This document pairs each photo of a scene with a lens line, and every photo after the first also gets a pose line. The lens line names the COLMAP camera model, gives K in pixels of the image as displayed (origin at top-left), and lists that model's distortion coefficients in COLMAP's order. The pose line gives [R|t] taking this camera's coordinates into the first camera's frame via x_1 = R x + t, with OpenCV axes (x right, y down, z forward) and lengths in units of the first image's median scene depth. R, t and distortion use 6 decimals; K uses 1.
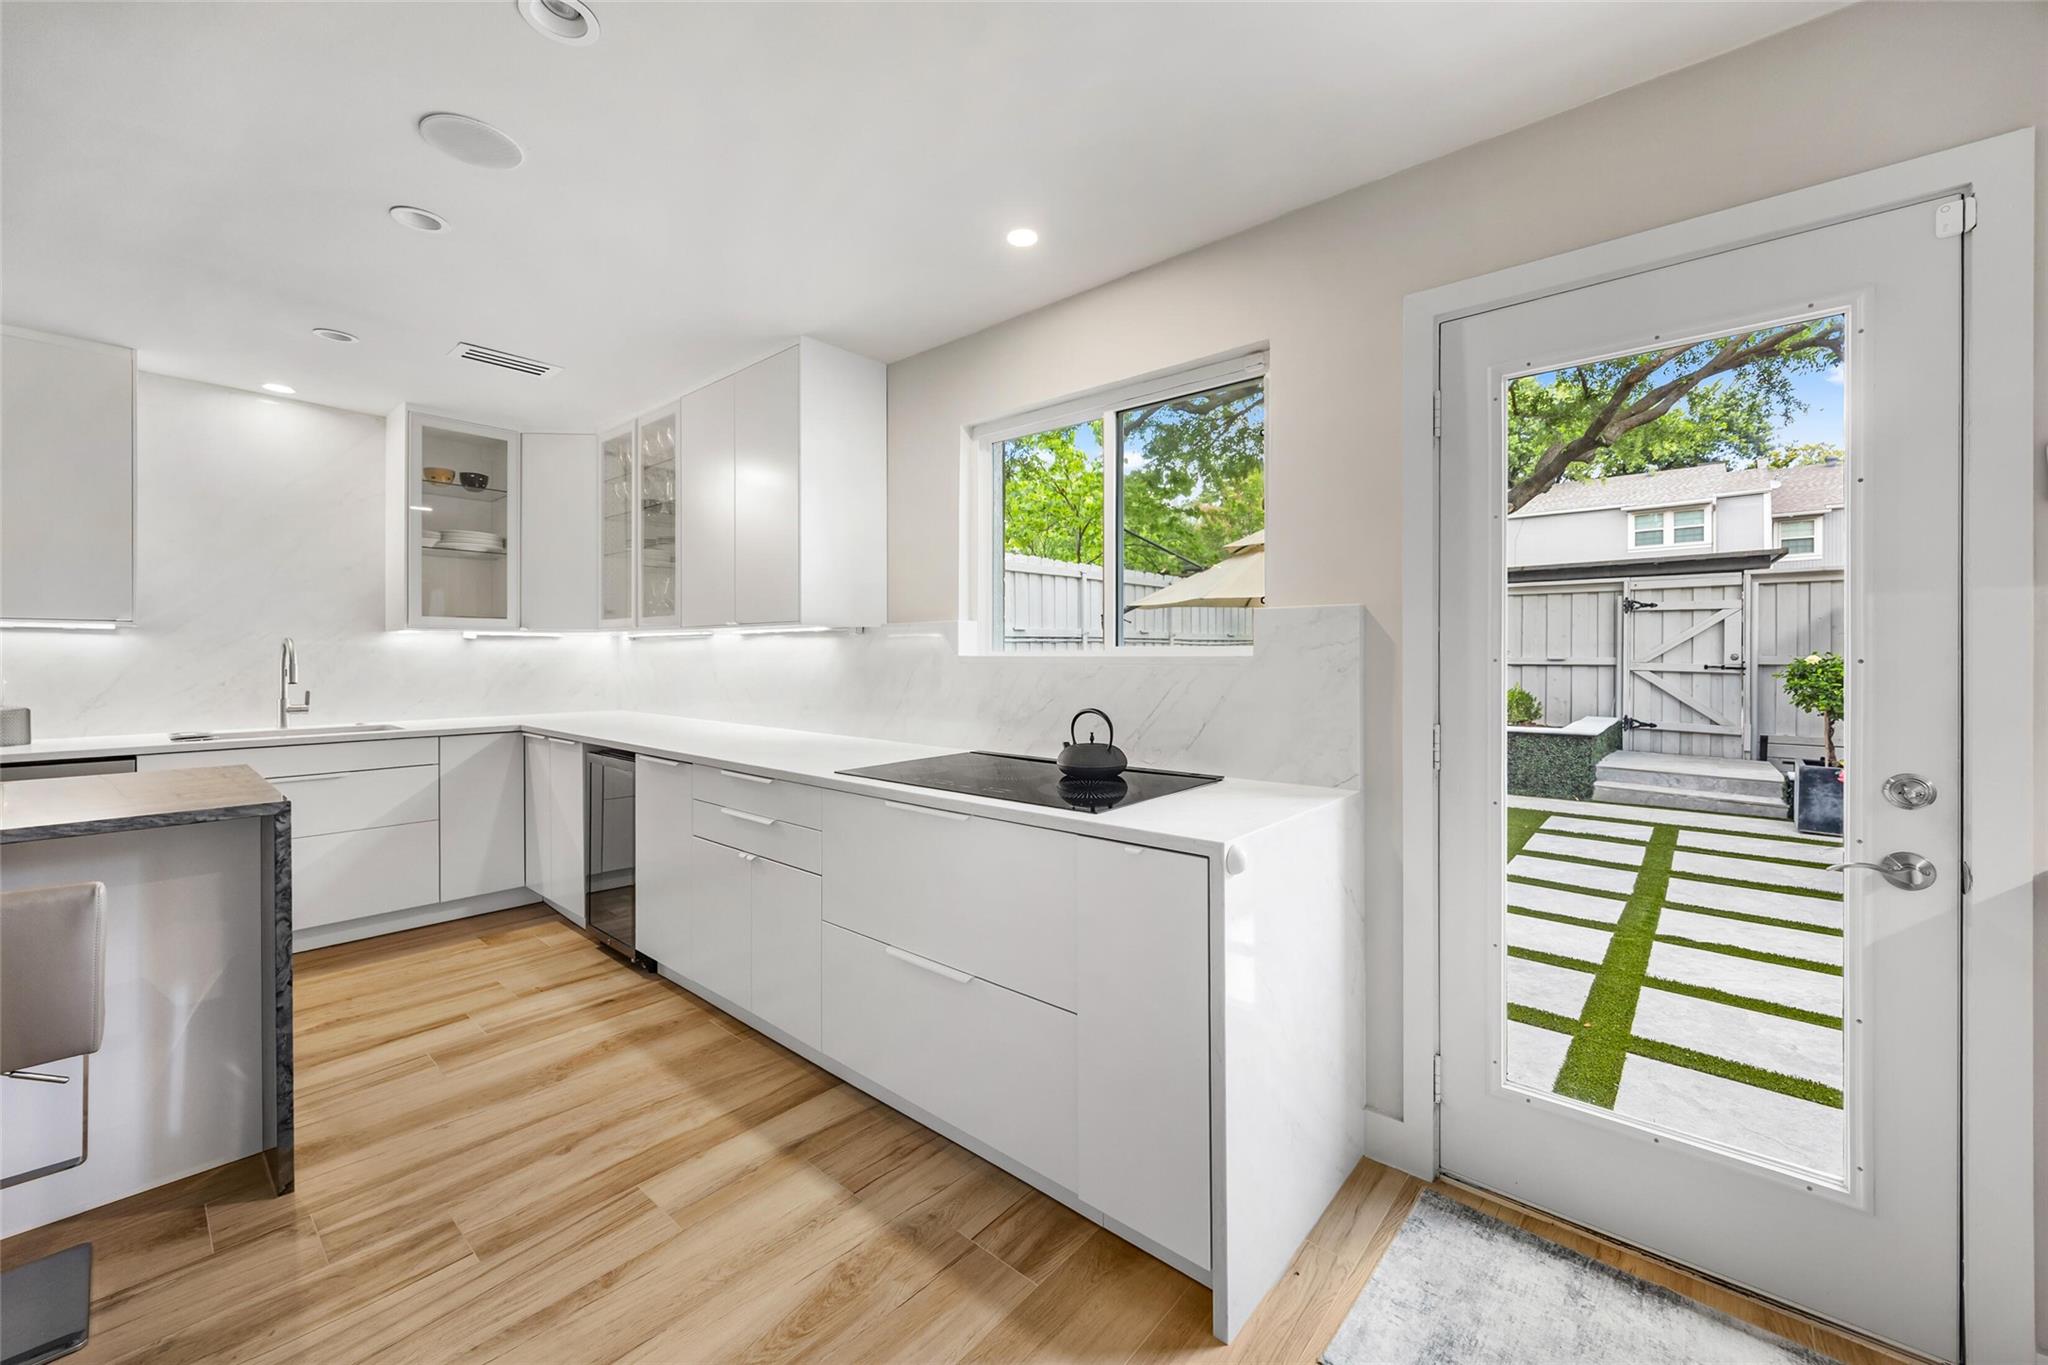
lens RADIAL K [[791.4, 0, 1019.6], [0, 791.4, 665.1], [0, 0, 1]] dist [0.001982, -0.000047]
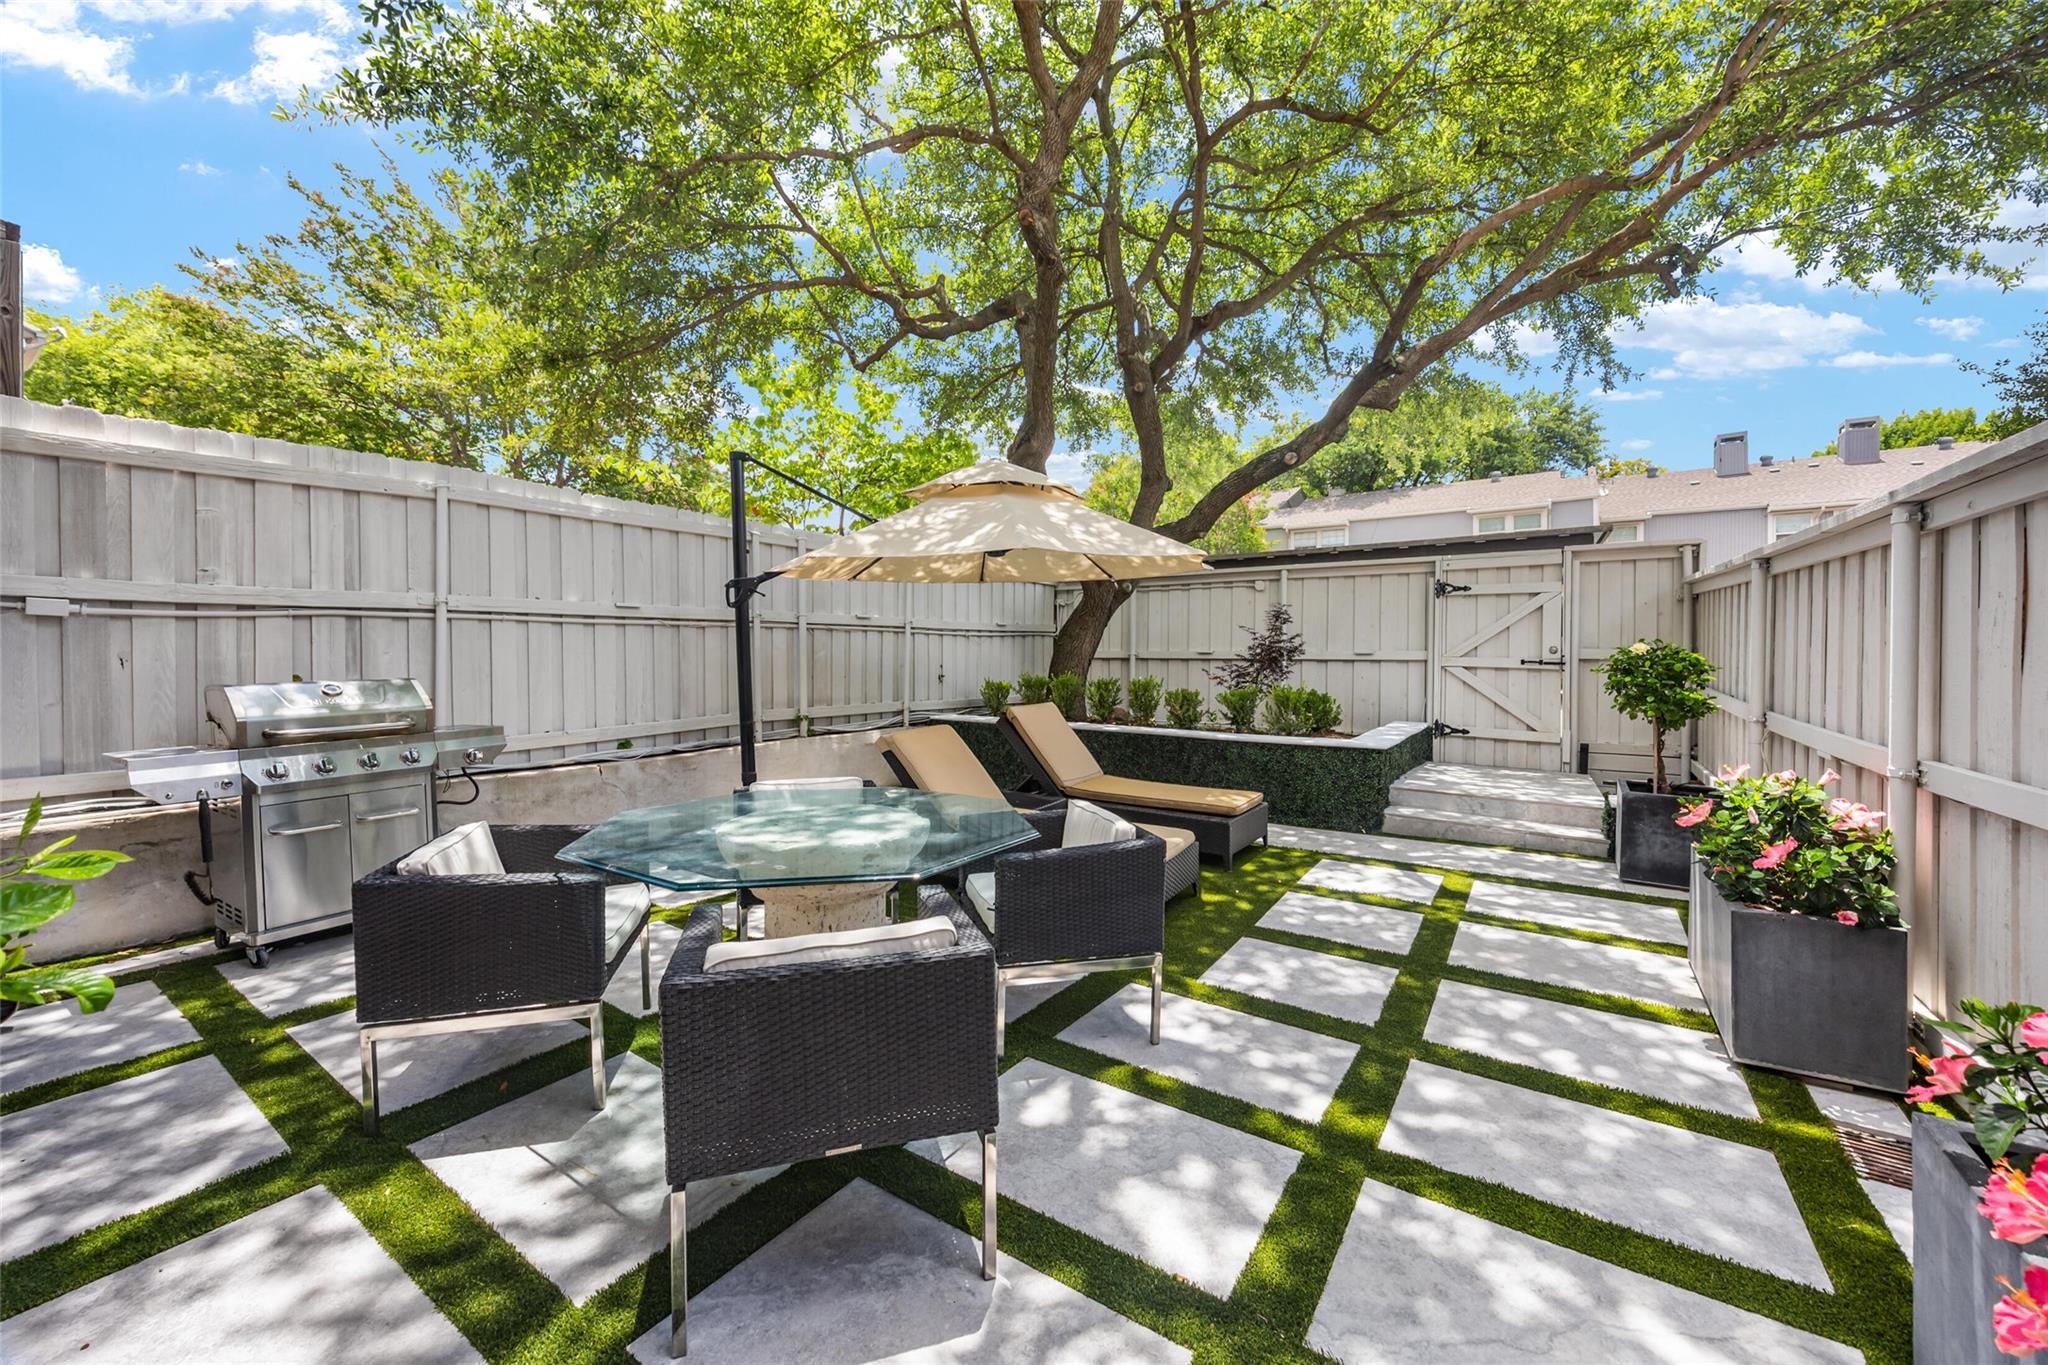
lens RADIAL K [[791.4, 0, 1018.1], [0, 791.4, 665.2], [0, 0, 1]] dist [0.001982, -0.000047]
pose [[0.992053, -0.002417, 0.125799, 0.308592], [0.002199, 0.999996, 0.001869, 0.005196], [-0.125803, -0.001577, 0.992054, 0.314669]]
